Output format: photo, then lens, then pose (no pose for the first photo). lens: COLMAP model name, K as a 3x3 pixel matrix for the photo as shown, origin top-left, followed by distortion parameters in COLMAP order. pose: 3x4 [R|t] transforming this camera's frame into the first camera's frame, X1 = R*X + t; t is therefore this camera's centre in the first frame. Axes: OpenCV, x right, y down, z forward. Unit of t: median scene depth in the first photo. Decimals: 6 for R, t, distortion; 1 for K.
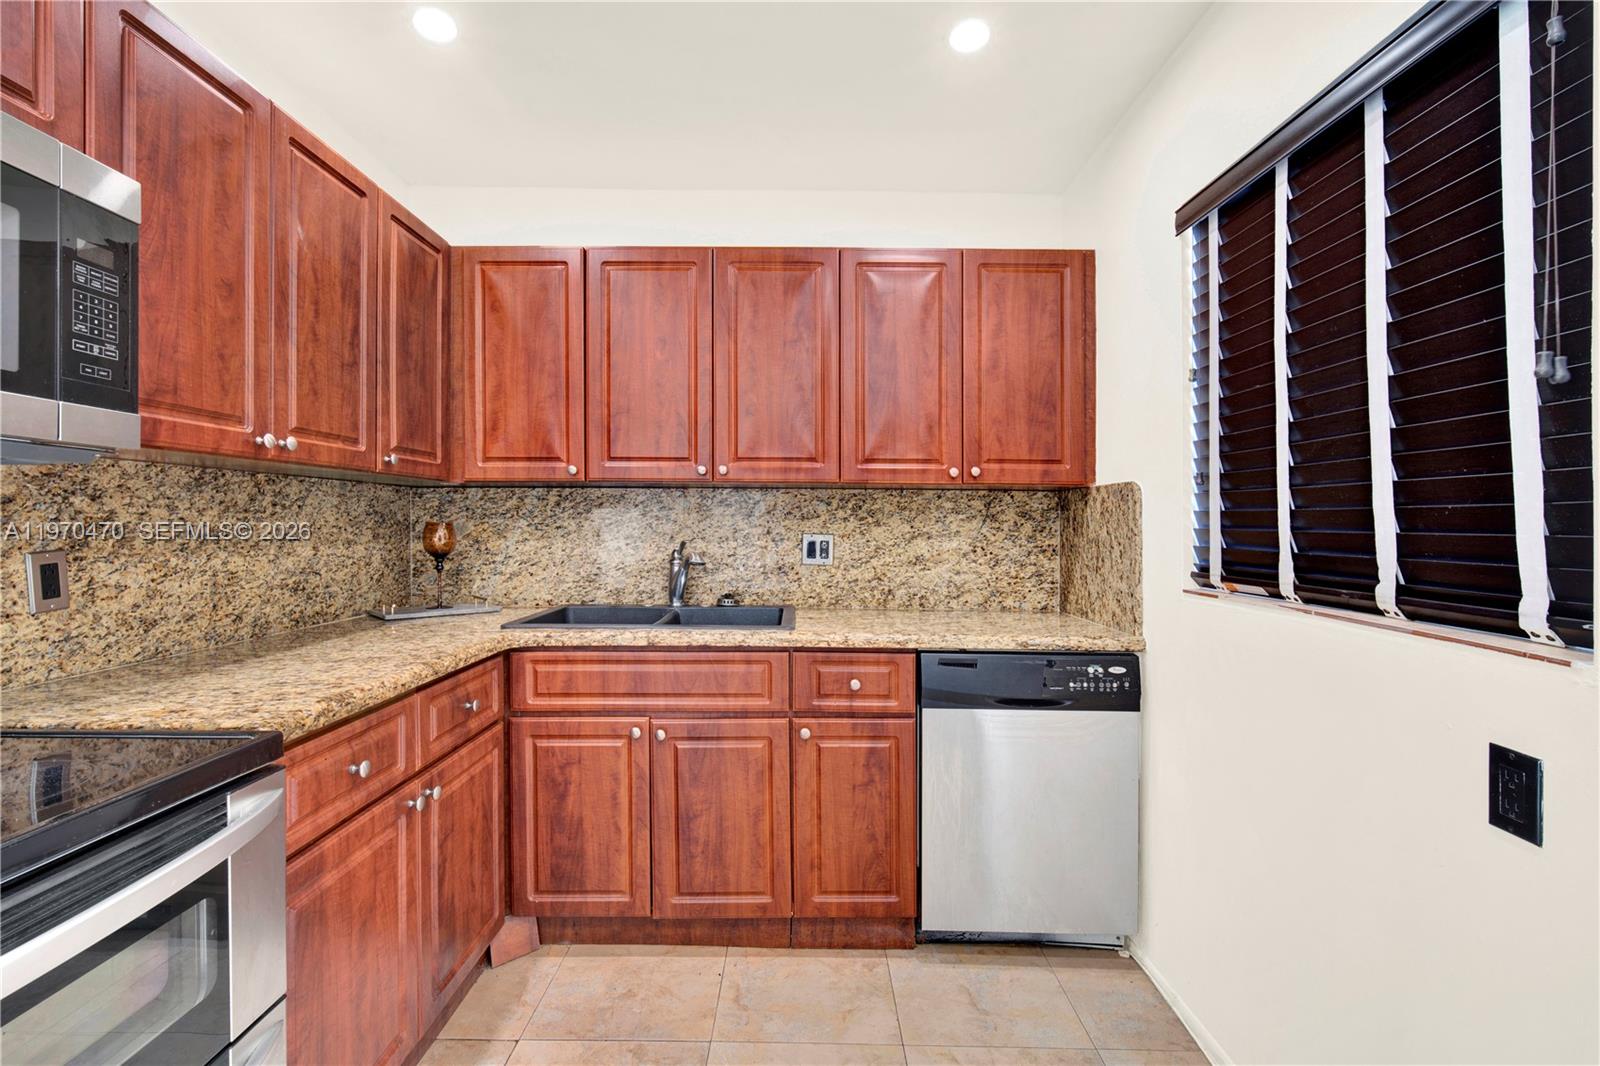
lens RADIAL K [[707.4, 0, 802.4], [0, 707.4, 503.5], [0, 0, 1]] dist [-0.012481, 0.000312]
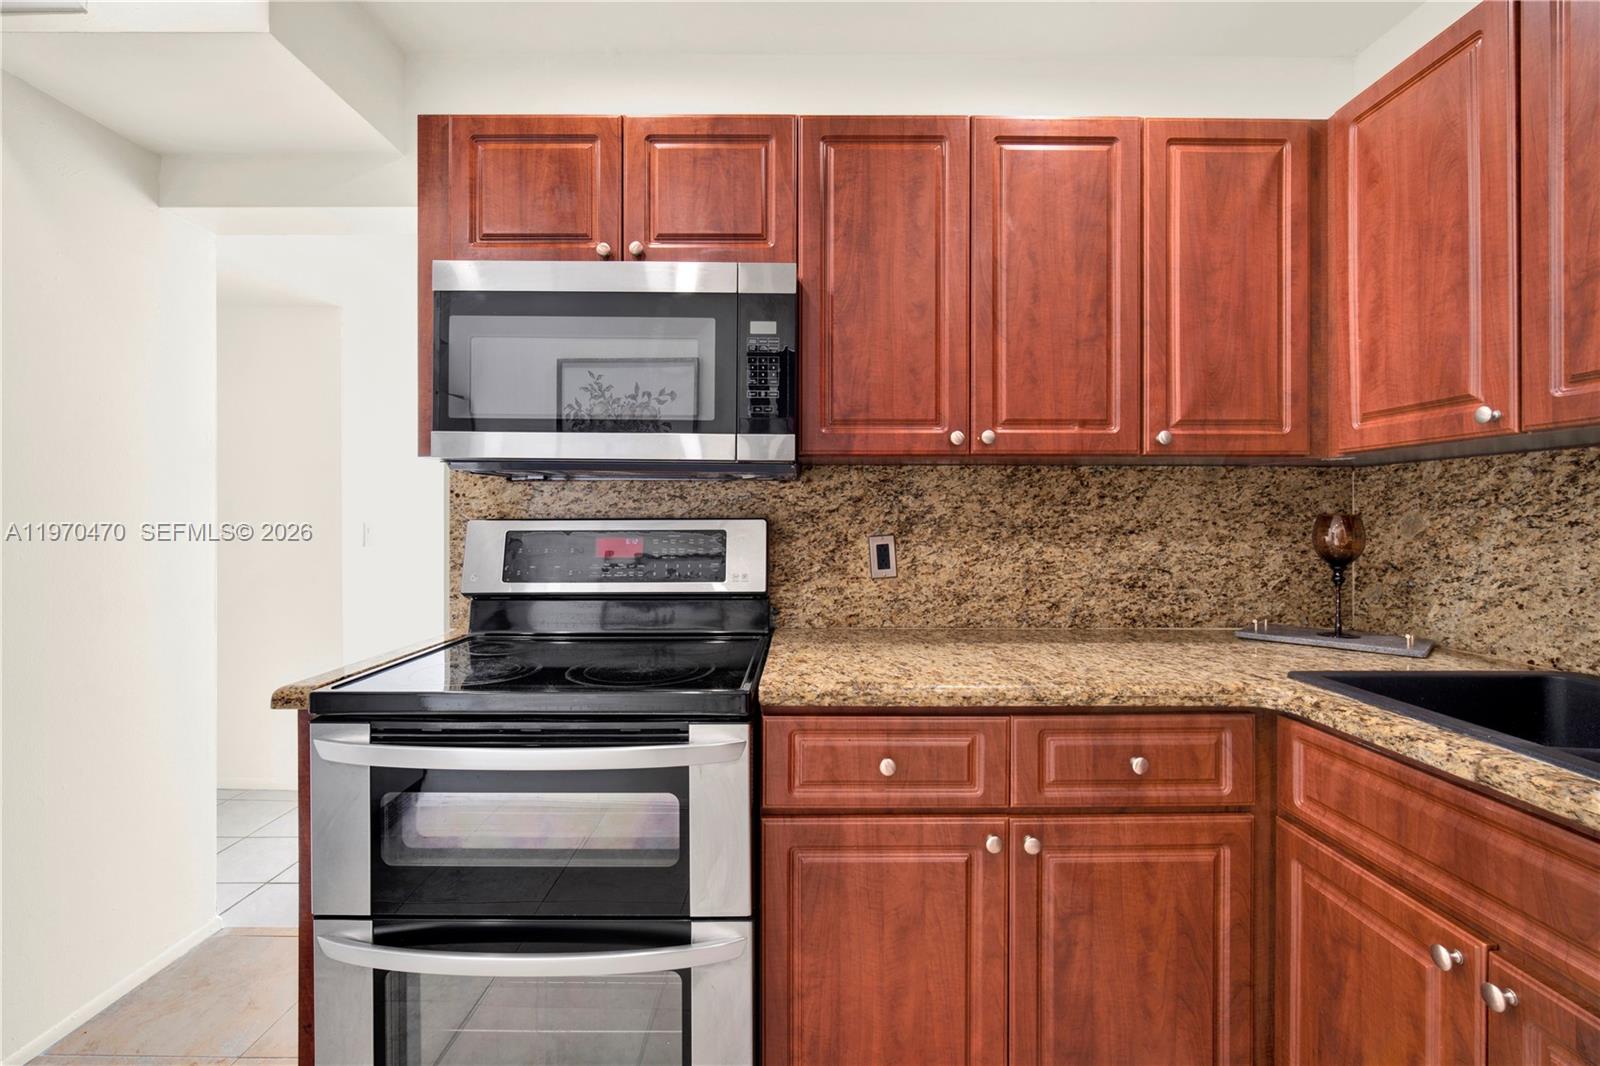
lens RADIAL K [[707.4, 0, 802.4], [0, 707.4, 503.5], [0, 0, 1]] dist [-0.012481, 0.000312]
pose [[0.000956, -0.018330, -0.999832, 0.241539], [0.026470, 0.999482, -0.018298, 0.018558], [0.999649, -0.026448, 0.001441, 0.595122]]
